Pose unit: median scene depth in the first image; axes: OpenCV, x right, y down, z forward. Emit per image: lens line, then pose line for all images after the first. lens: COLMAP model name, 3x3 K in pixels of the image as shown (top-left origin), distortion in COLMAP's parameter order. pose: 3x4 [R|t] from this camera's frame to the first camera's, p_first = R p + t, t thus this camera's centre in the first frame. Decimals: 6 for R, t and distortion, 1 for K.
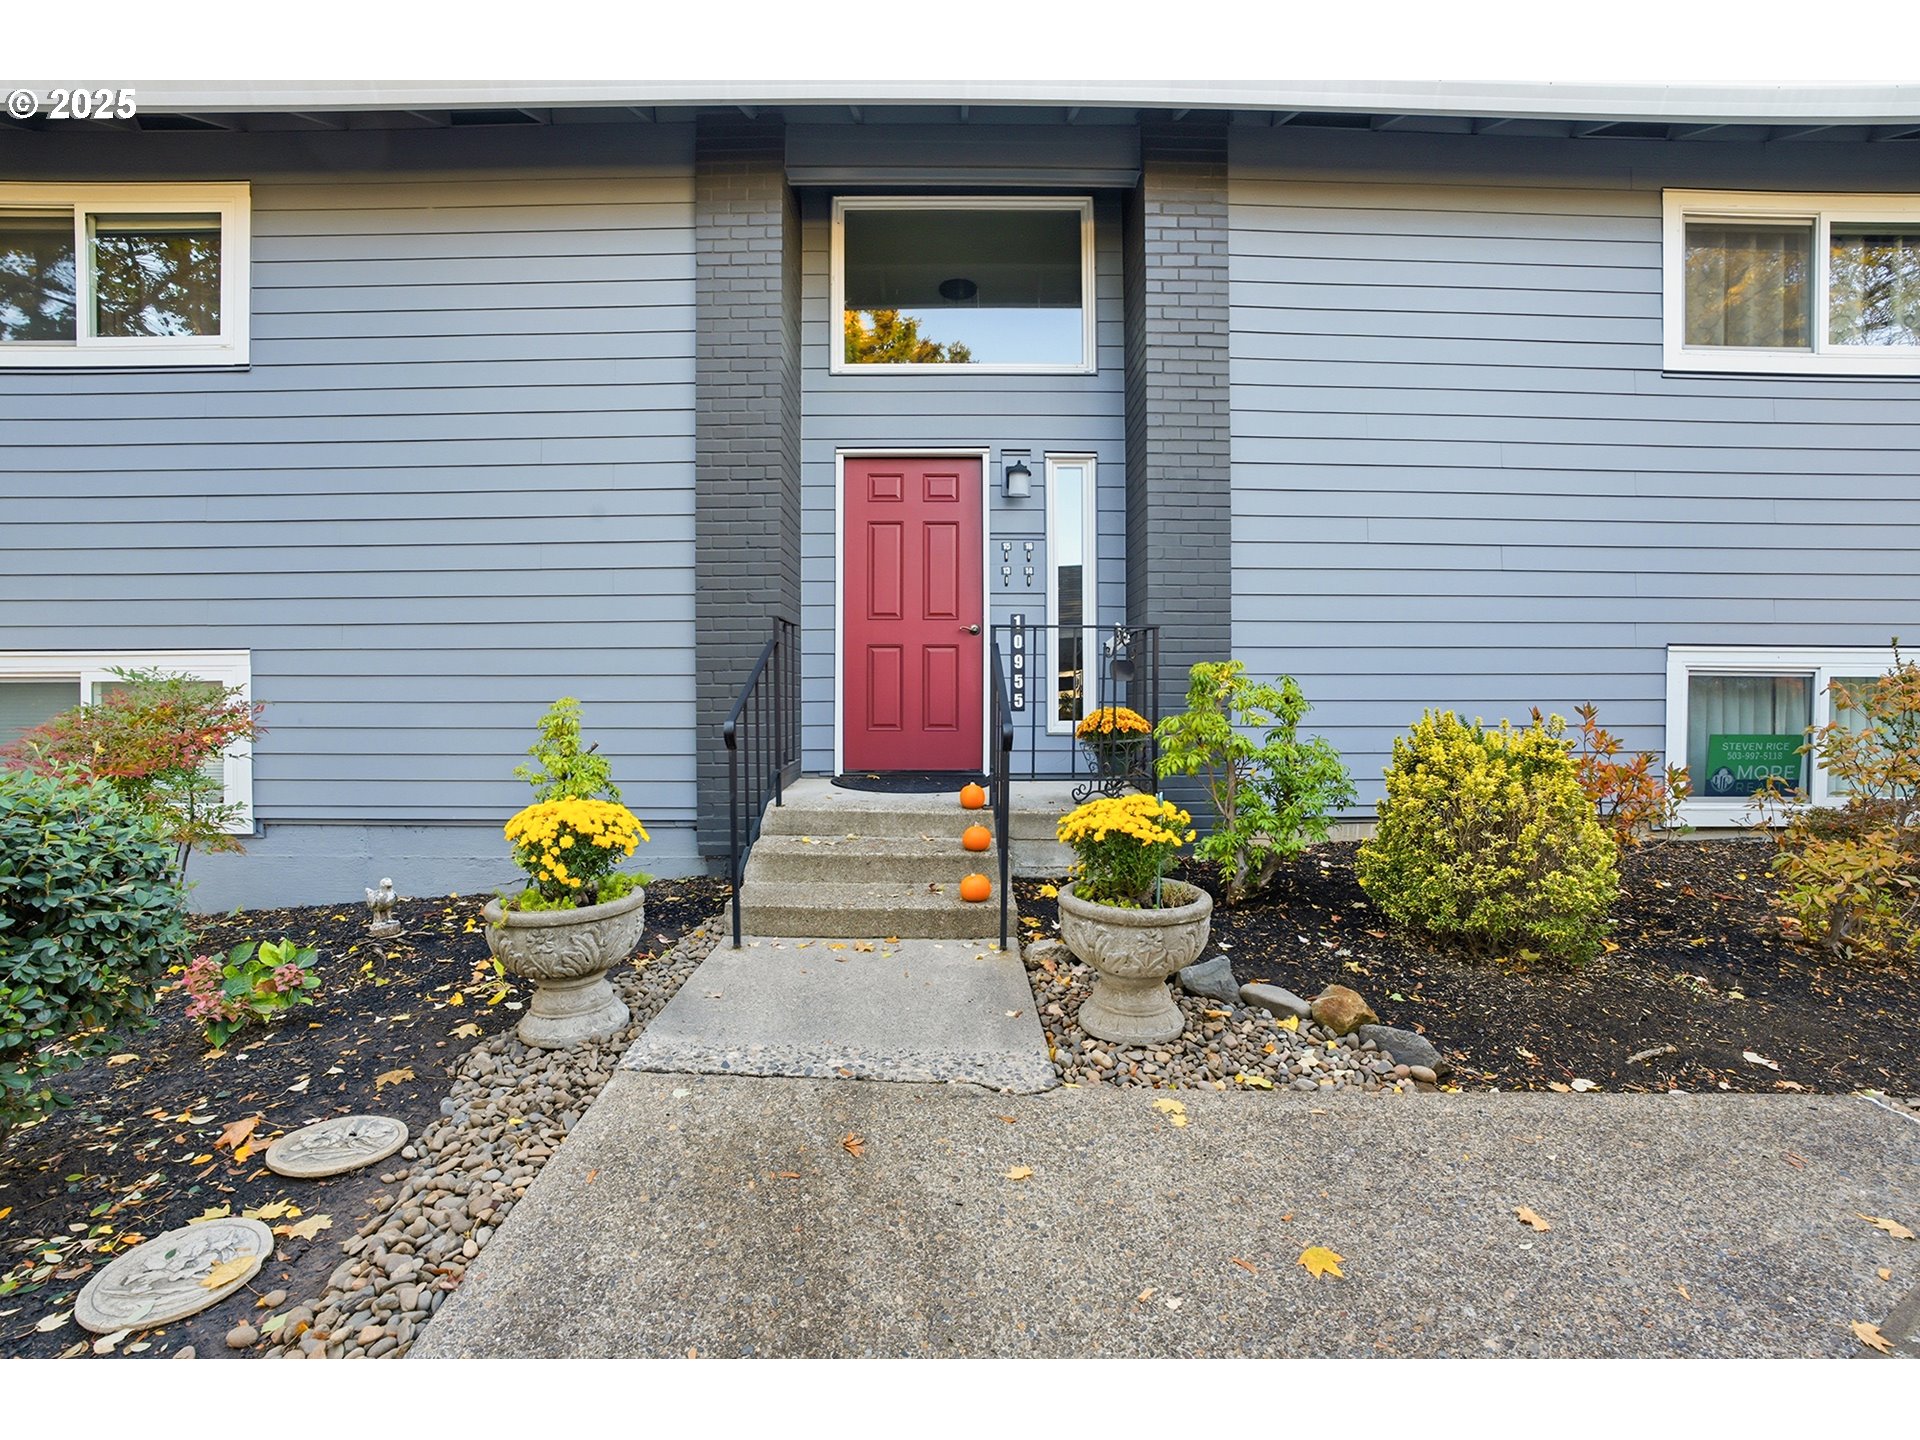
lens RADIAL K [[895.8, 0, 959.4], [0, 895.8, 712.0], [0, 0, 1]] dist [-0.068303, 0.024358]
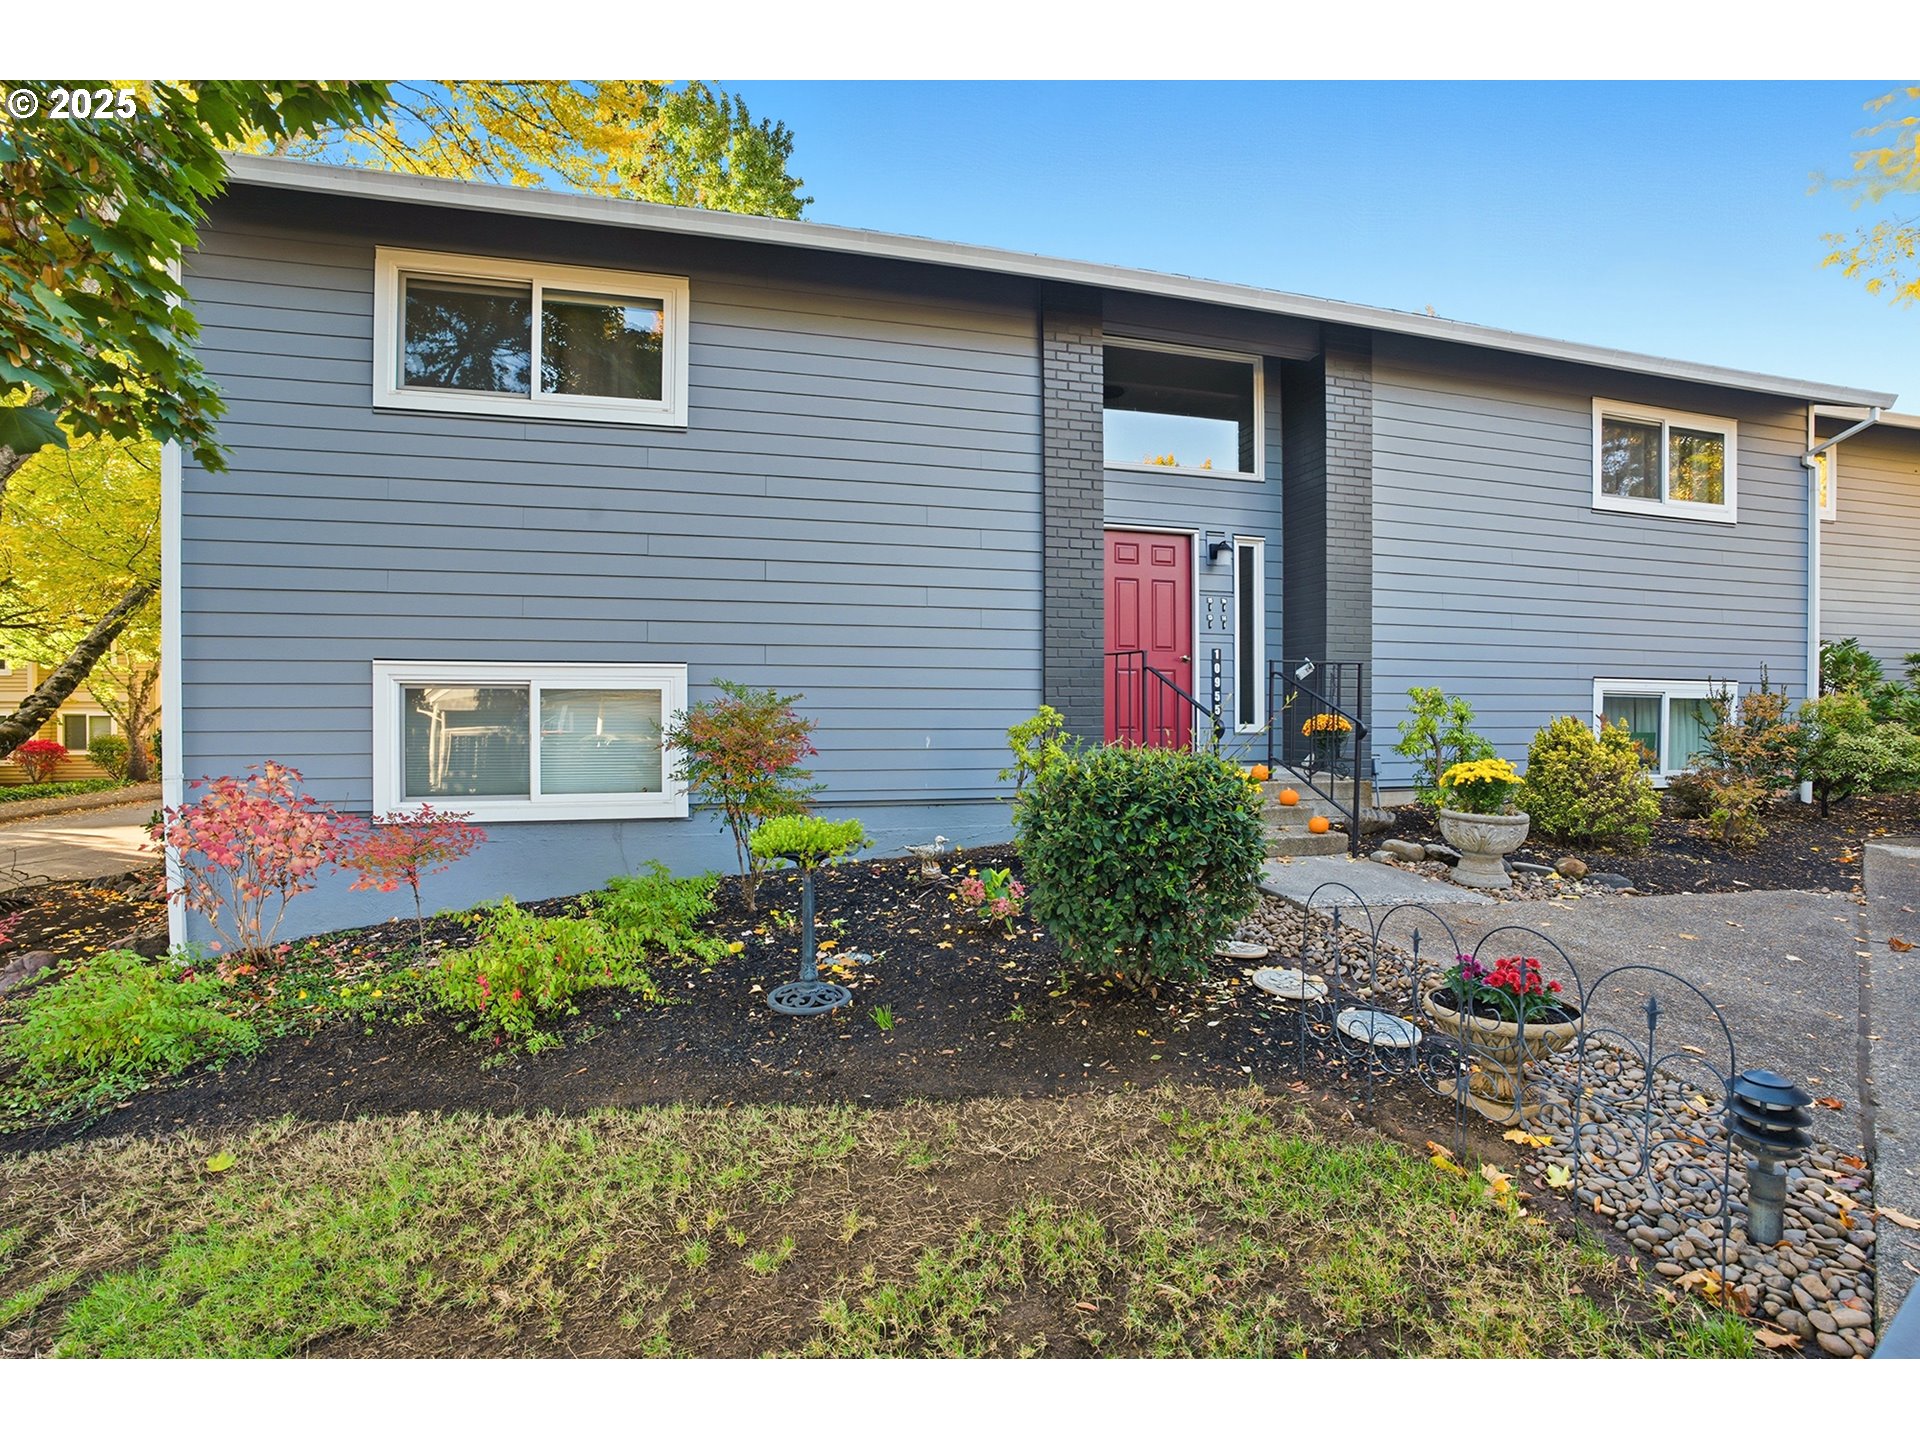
lens RADIAL K [[897.3, 0, 971.0], [0, 897.3, 720.5], [0, 0, 1]] dist [-0.072944, 0.027857]
pose [[0.967791, 0.001721, 0.251749, -0.744354], [-0.001186, 0.999997, -0.002277, 0.008679], [-0.251752, 0.001905, 0.967790, -0.295419]]
